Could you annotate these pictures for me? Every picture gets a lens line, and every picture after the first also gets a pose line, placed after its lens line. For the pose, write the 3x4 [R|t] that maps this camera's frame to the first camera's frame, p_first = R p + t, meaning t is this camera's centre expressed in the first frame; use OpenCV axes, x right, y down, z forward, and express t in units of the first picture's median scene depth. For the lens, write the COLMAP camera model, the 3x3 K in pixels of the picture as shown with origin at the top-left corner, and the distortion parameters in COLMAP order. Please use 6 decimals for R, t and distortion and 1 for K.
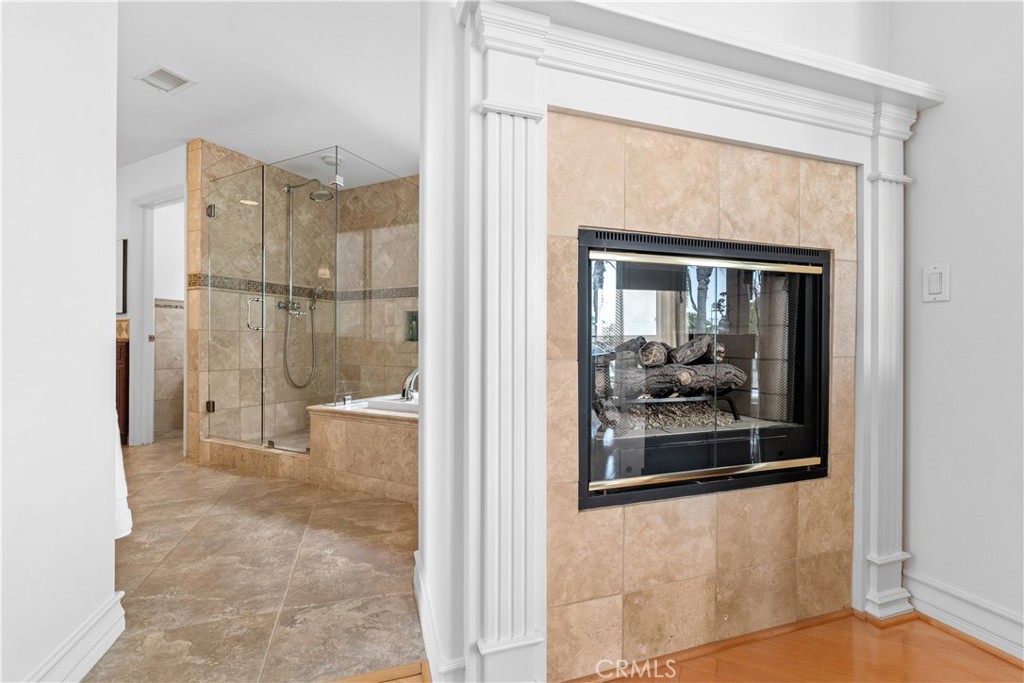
lens RADIAL K [[459.4, 0, 512.0], [0, 459.4, 341.5], [0, 0, 1]] dist [-0.003115, -0.000343]
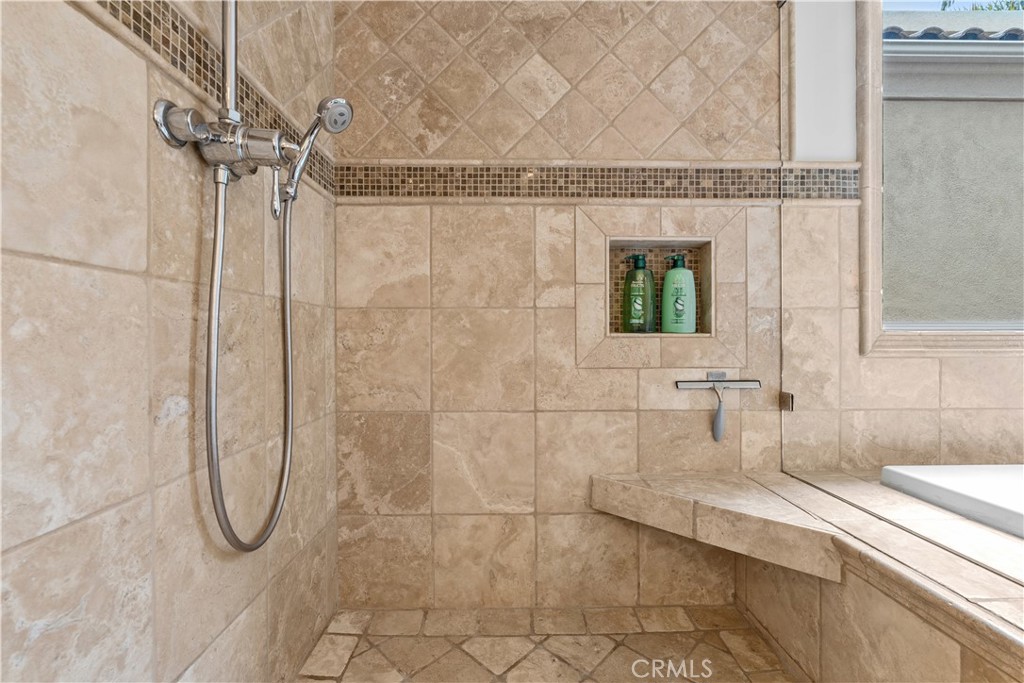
lens RADIAL K [[459.4, 0, 512.0], [0, 459.4, 341.5], [0, 0, 1]] dist [-0.003115, -0.000343]
pose [[0.877257, -0.006486, 0.479978, -0.492352], [0.000323, 0.999916, 0.012921, 0.001387], [-0.480022, -0.011180, 0.877185, 0.811074]]
